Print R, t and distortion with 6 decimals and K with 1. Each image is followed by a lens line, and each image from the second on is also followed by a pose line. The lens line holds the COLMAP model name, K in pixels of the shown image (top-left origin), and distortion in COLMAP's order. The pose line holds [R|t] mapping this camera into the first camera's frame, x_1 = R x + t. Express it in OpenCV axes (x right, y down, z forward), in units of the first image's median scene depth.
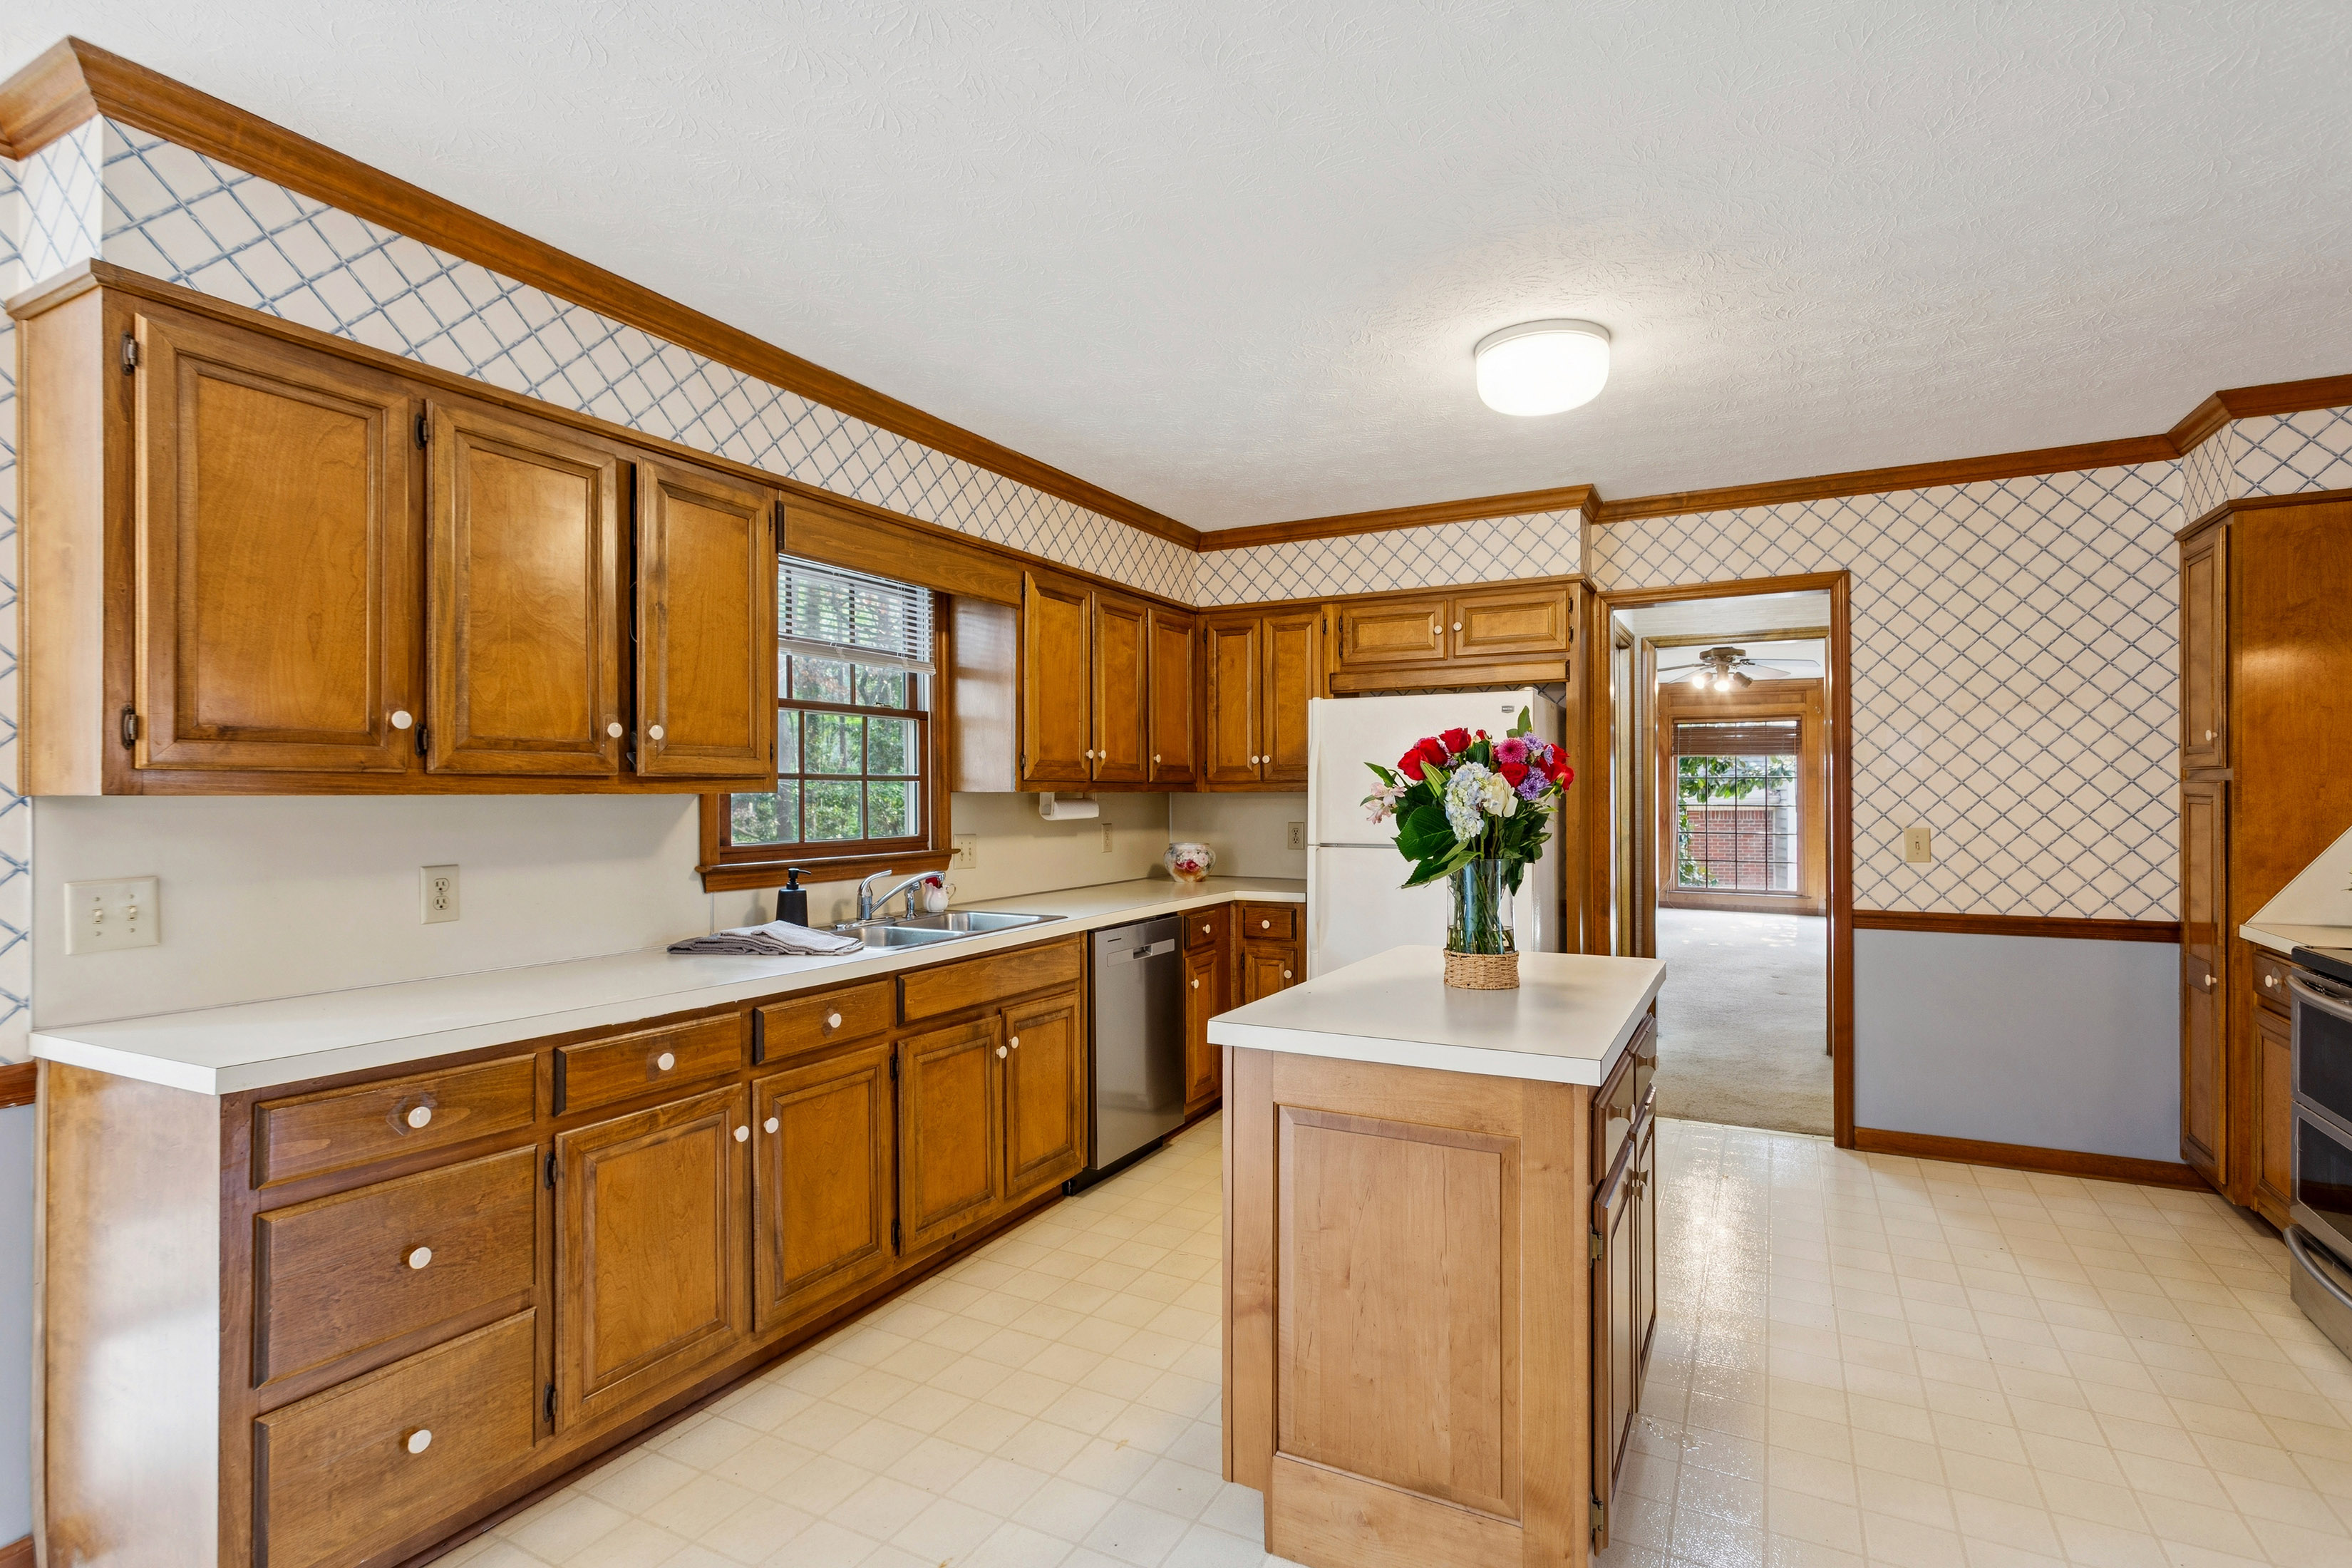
lens RADIAL K [[1150.1, 0, 1190.1], [0, 1150.1, 791.0], [0, 0, 1]] dist [-0.003333, -0.000600]
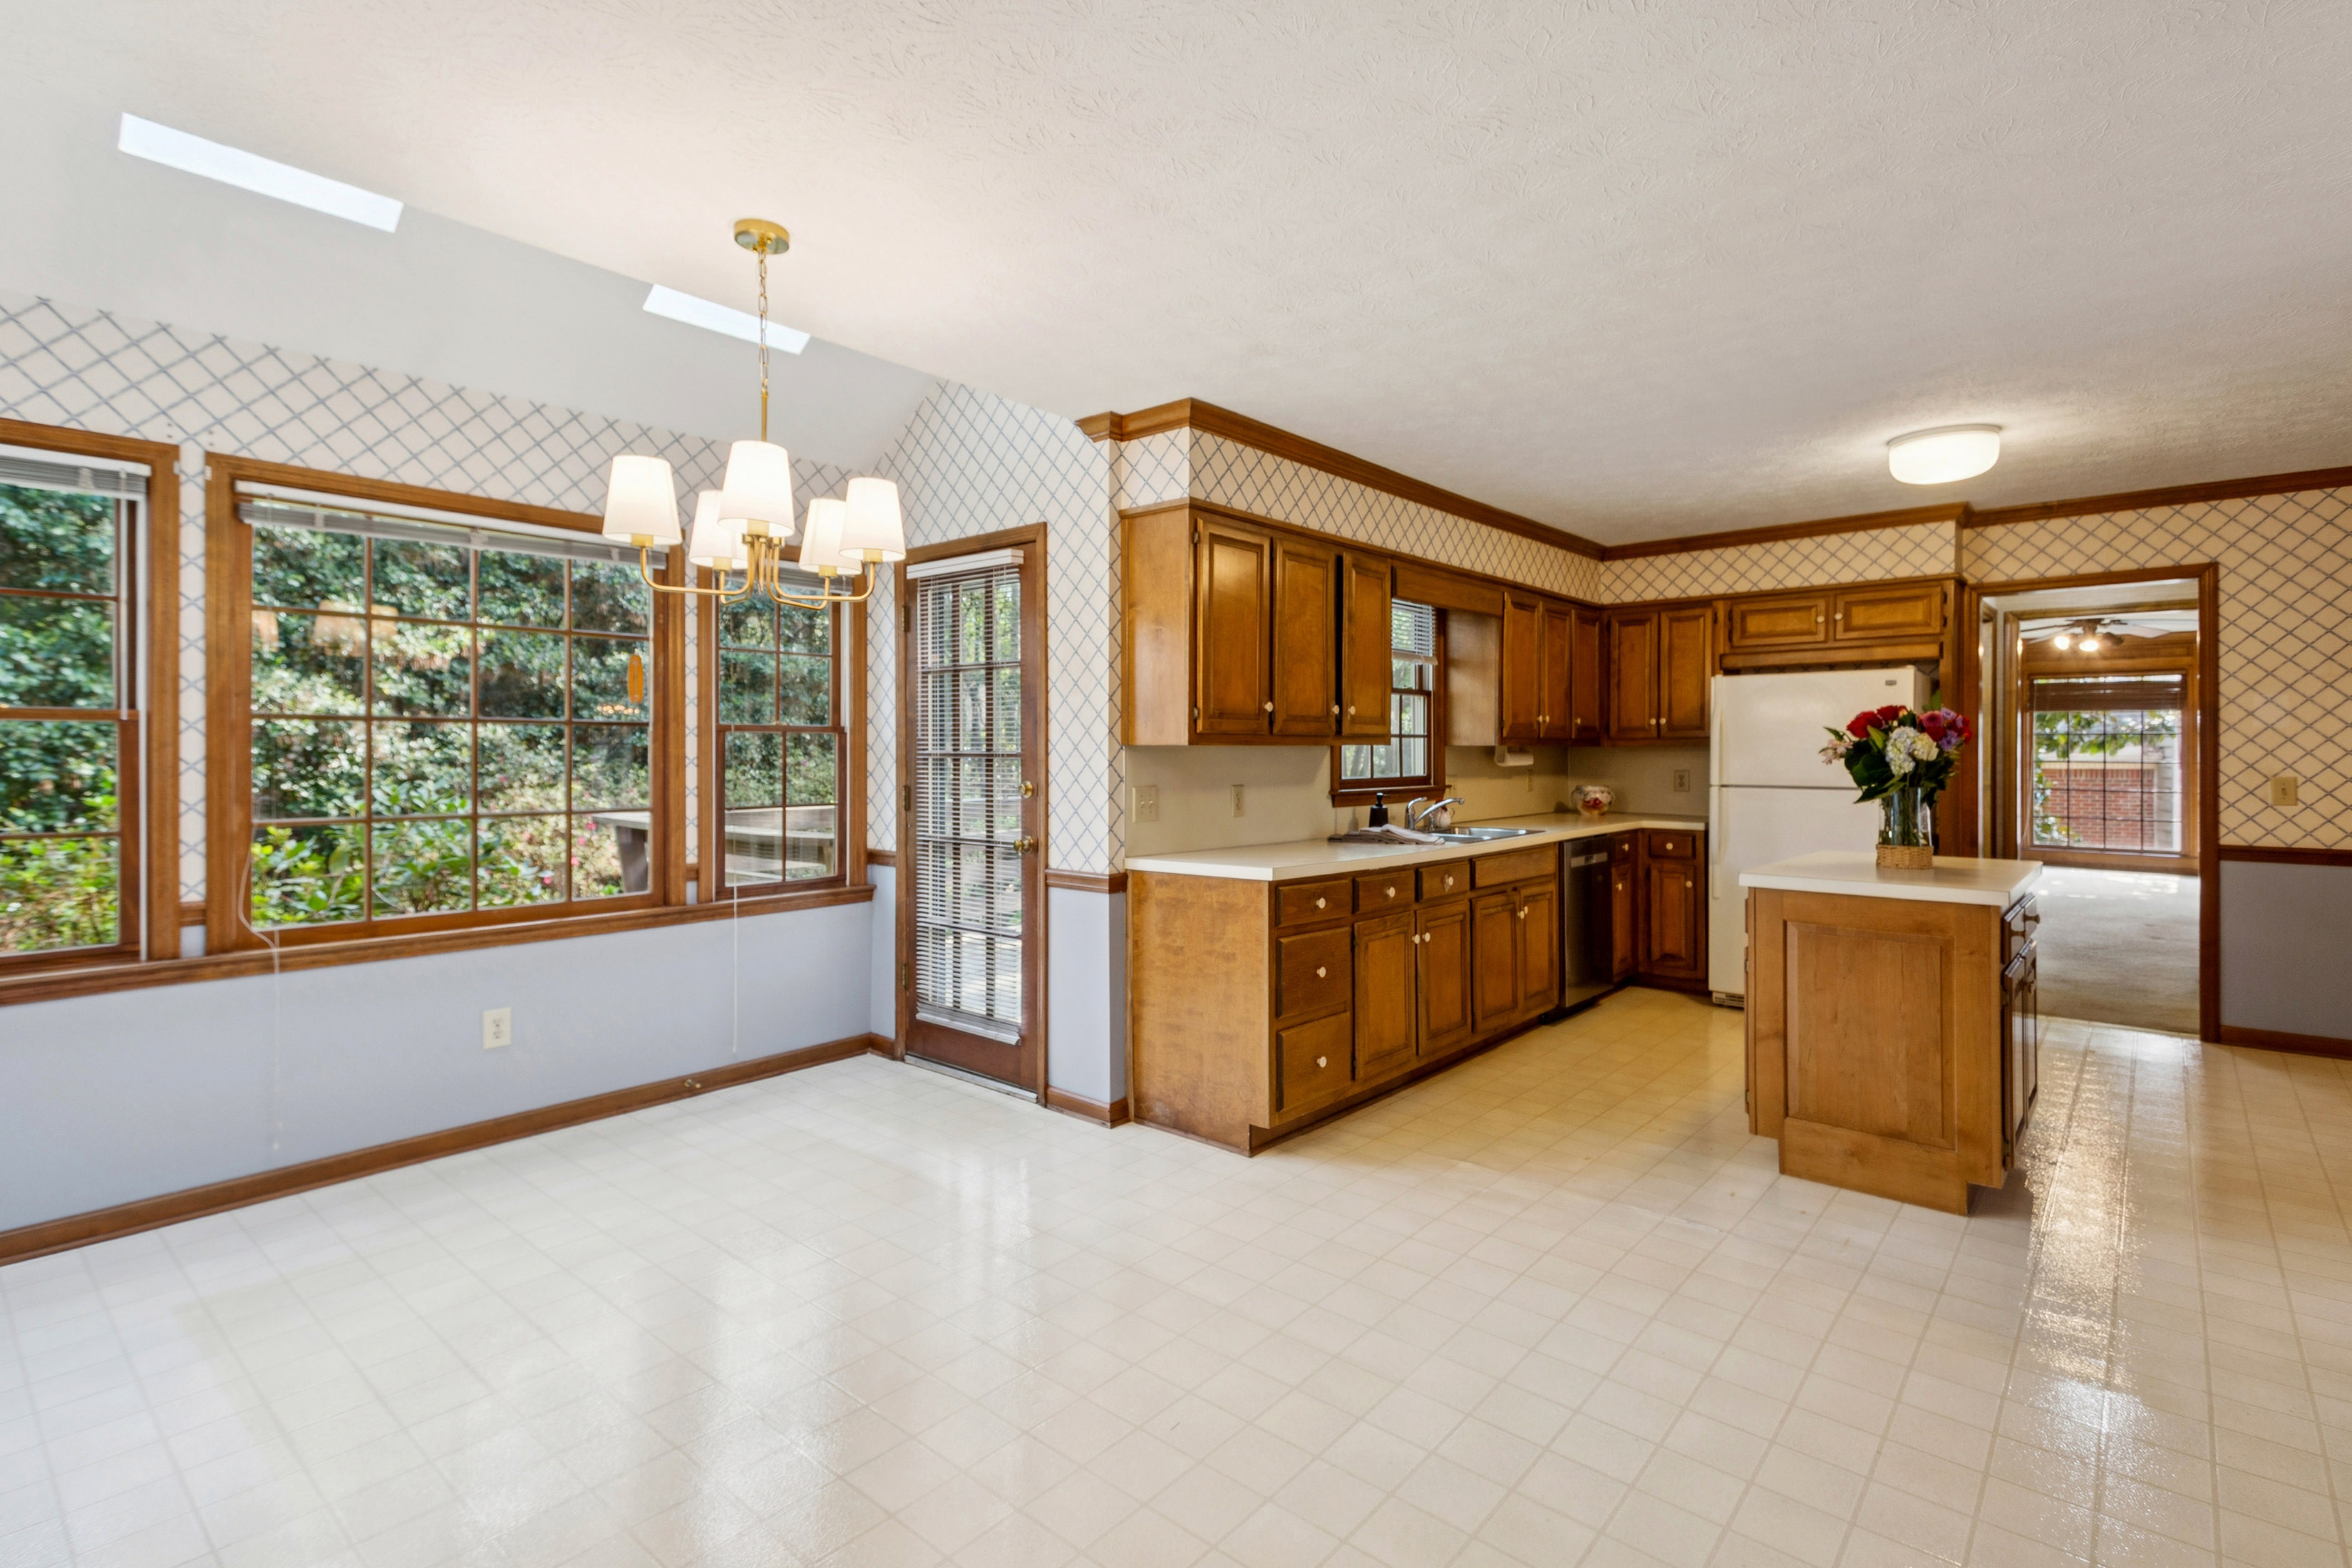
lens RADIAL K [[1150.1, 0, 1078.4], [0, 1150.1, 755.7], [0, 0, 1]] dist [-0.003333, -0.000600]
pose [[0.959238, 0.002892, -0.282585, -0.257755], [-0.001551, 0.999986, 0.004968, 0.006834], [0.282596, -0.004328, 0.959229, -0.545472]]
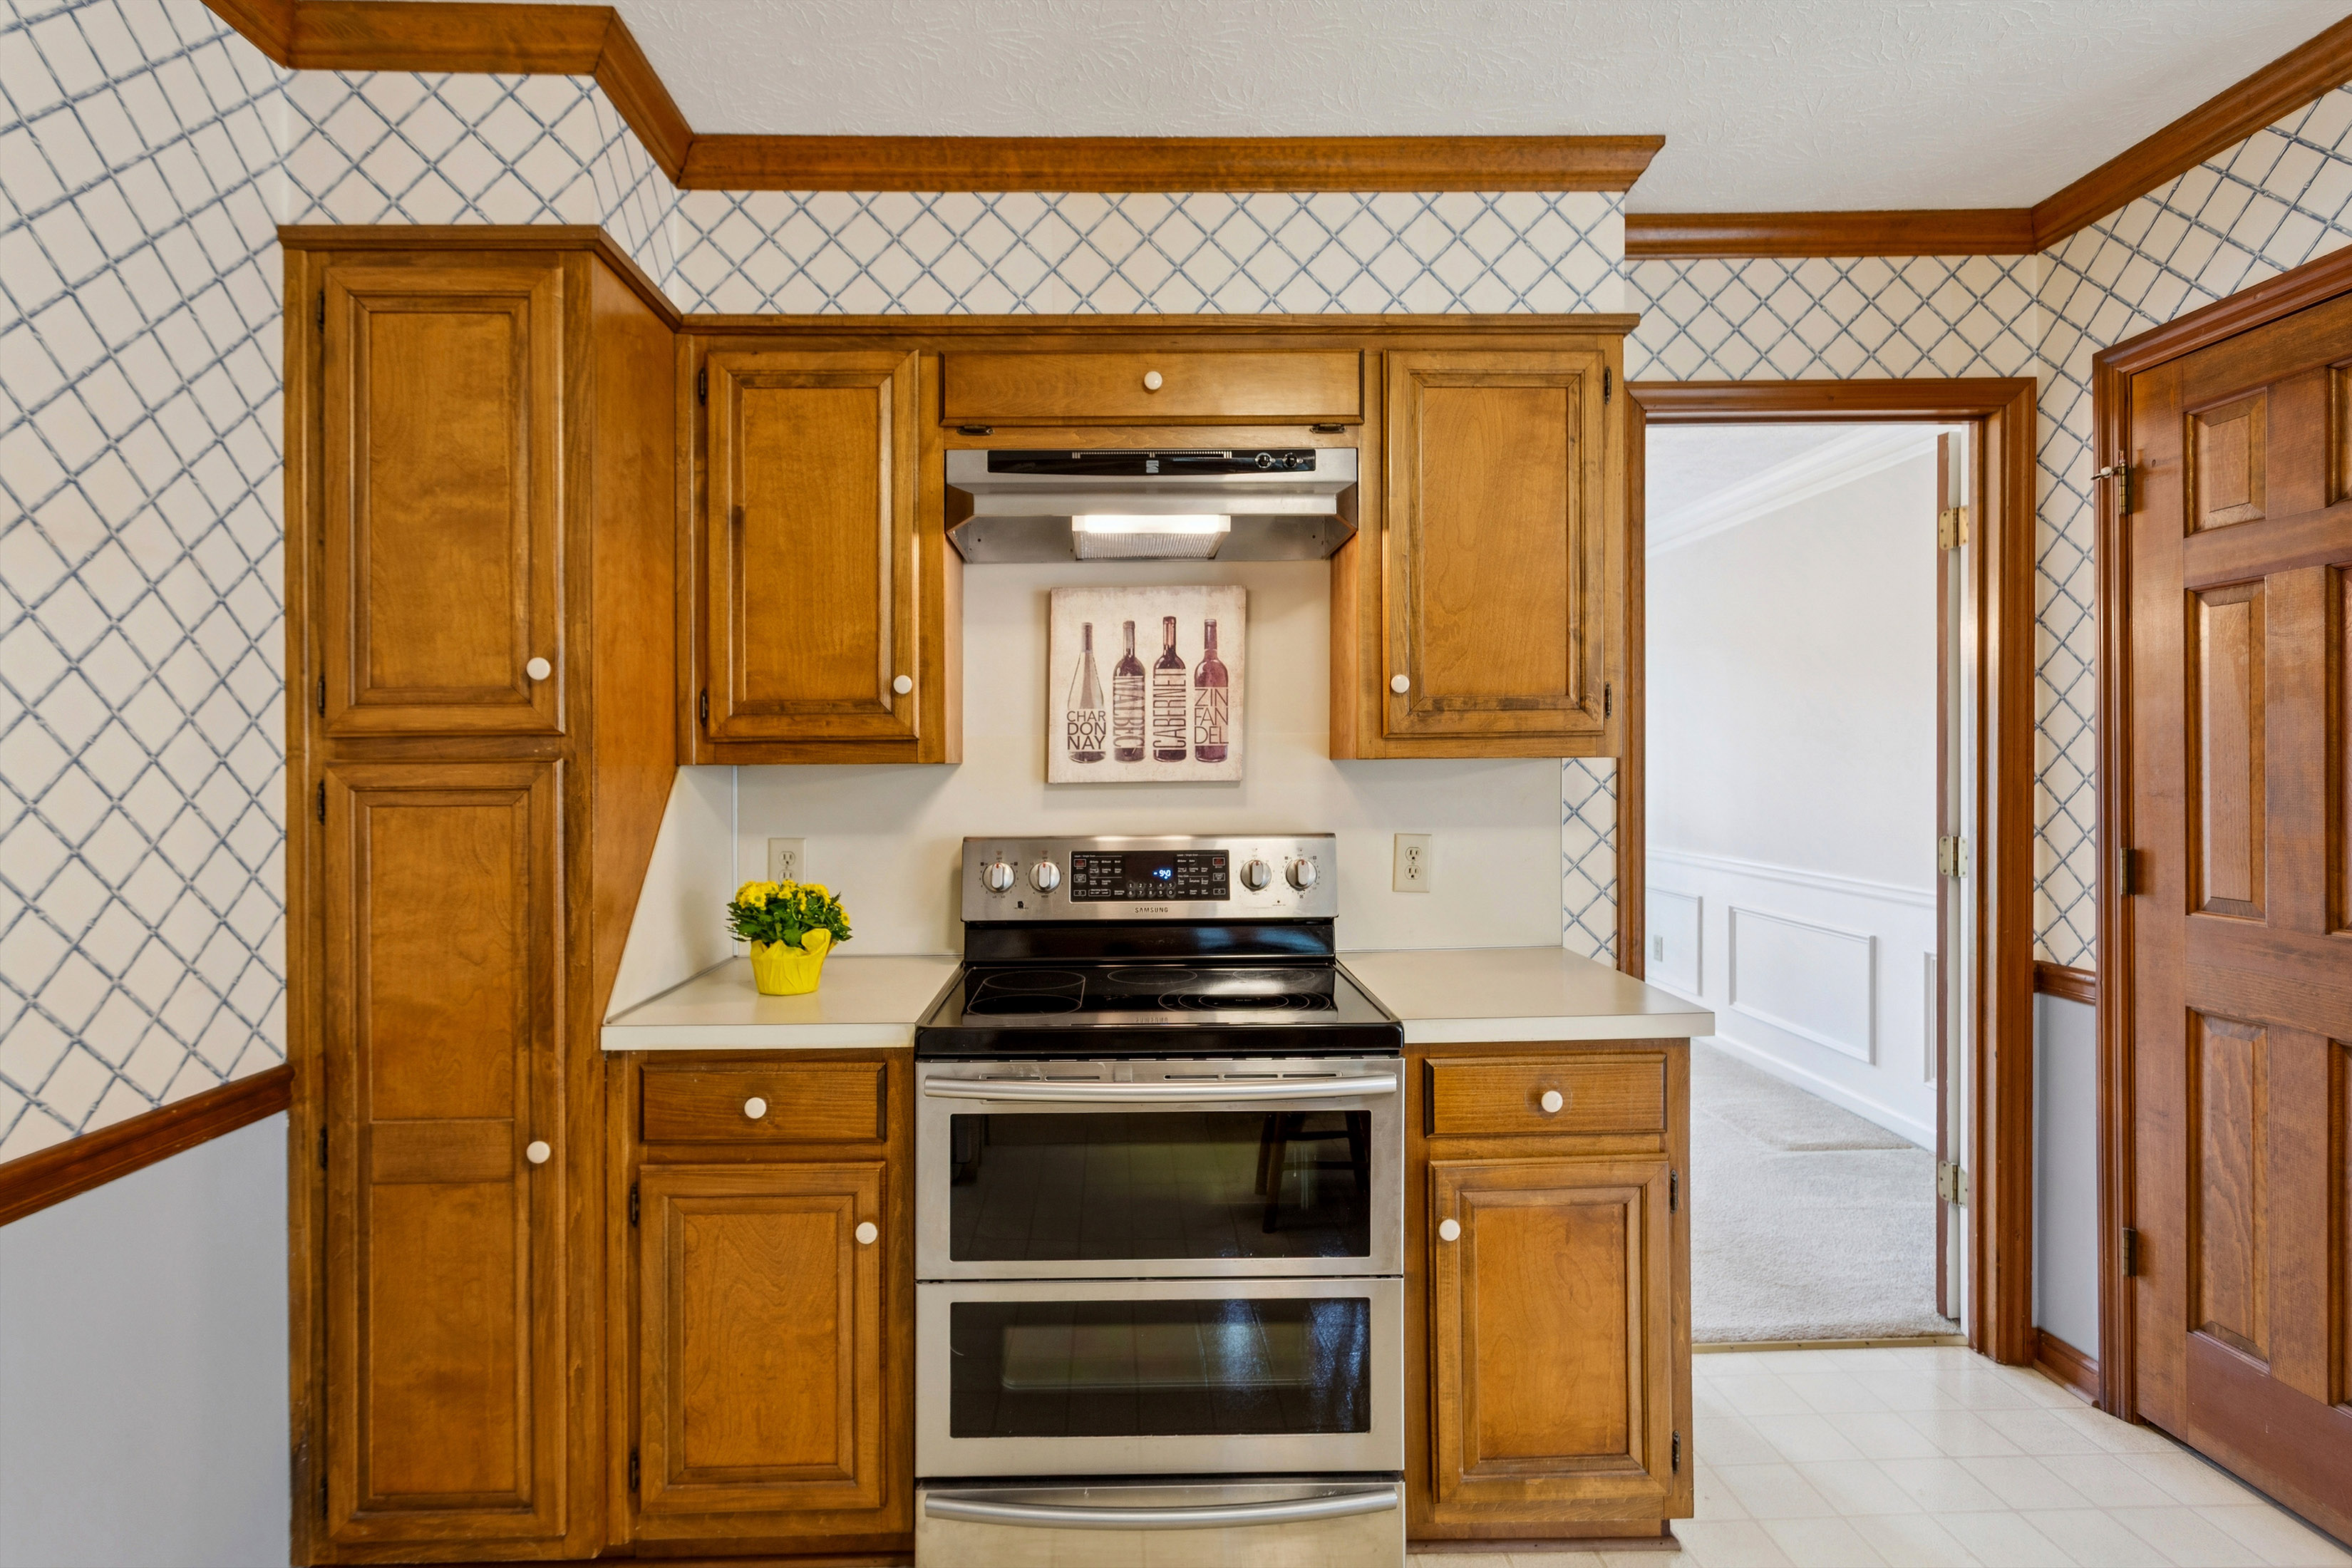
lens RADIAL K [[1150.1, 0, 1175.4], [0, 1150.1, 773.0], [0, 0, 1]] dist [-0.003333, -0.000600]
pose [[-0.488561, 0.006671, 0.872504, 0.280477], [0.013661, 0.999907, 0.000004, 0.001450], [-0.872423, 0.011921, -0.488606, 0.916399]]
